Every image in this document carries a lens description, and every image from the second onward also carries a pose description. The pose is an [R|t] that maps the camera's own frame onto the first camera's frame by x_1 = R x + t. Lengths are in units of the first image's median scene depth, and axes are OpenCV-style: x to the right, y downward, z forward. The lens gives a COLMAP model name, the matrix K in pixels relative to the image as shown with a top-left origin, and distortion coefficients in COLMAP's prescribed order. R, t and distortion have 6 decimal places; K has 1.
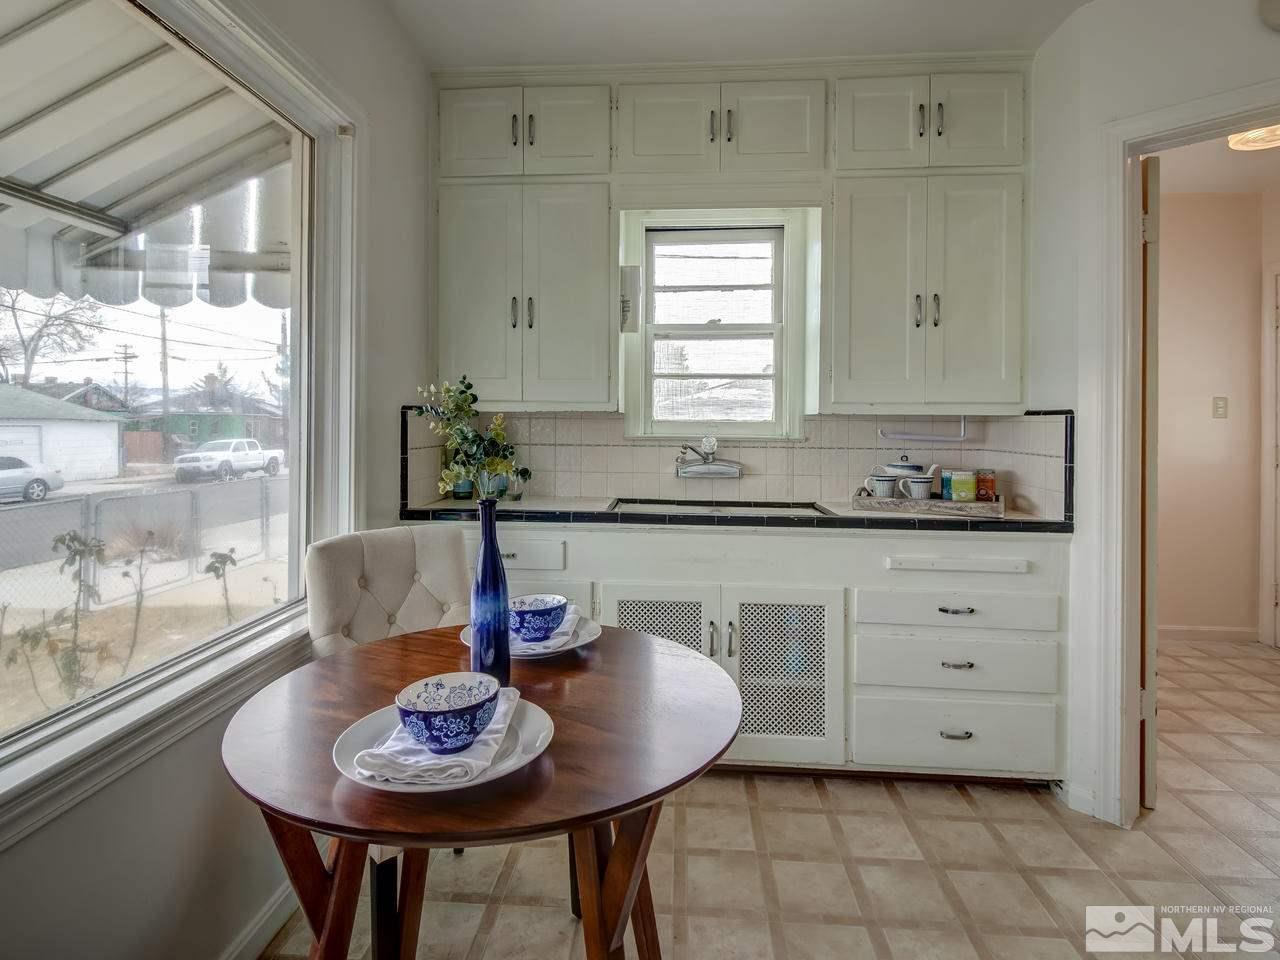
lens RADIAL K [[678.2, 0, 628.2], [0, 678.2, 422.6], [0, 0, 1]] dist [0.021112, -0.013996]
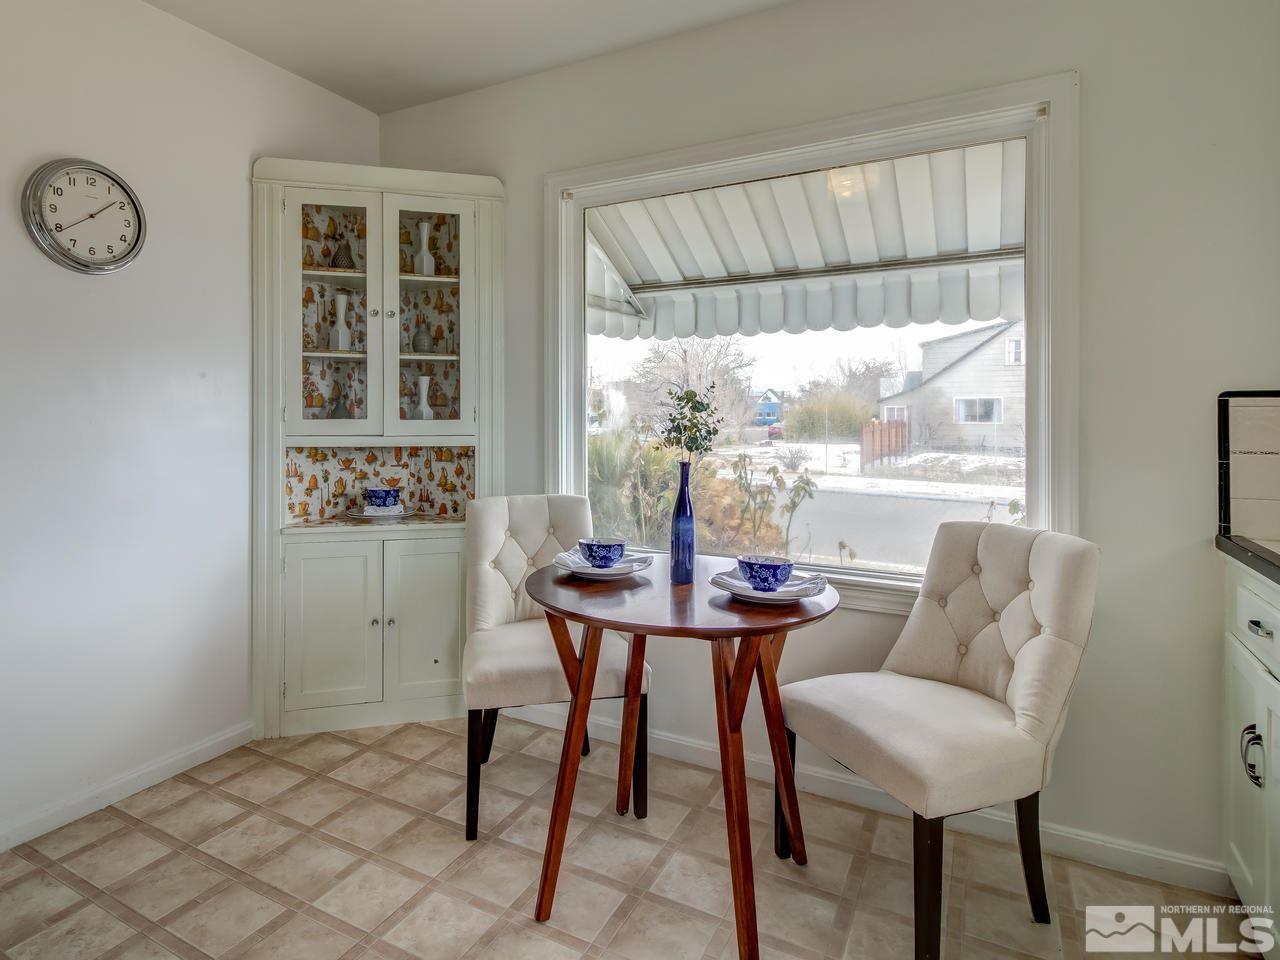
lens RADIAL K [[724.8, 0, 564.4], [0, 724.8, 405.6], [0, 0, 1]] dist [0.001360, -0.001363]
pose [[-0.434468, -0.014619, -0.900569, 0.646115], [-0.003720, 0.999889, -0.014436, 0.003629], [0.900680, -0.002922, -0.434474, 0.681447]]
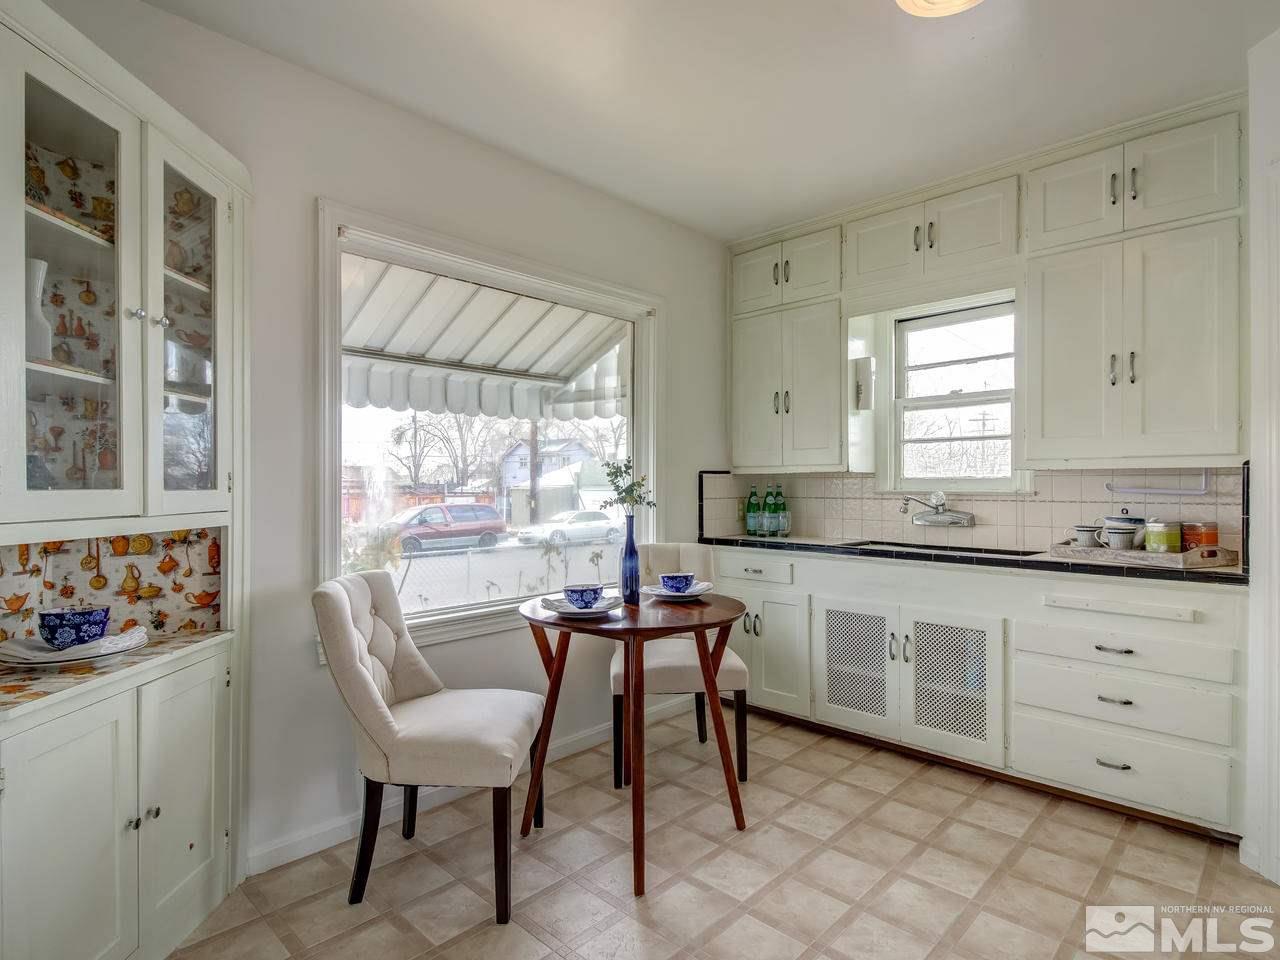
lens RADIAL K [[674.1, 0, 640.0], [0, 674.1, 480.0], [0, 0, 1]] dist [0.018029, -0.015322]
pose [[0.769378, -0.013175, -0.638658, 0.530687], [0.007755, 0.999906, -0.011285, 0.011962], [0.638747, 0.003730, 0.769408, -0.271088]]
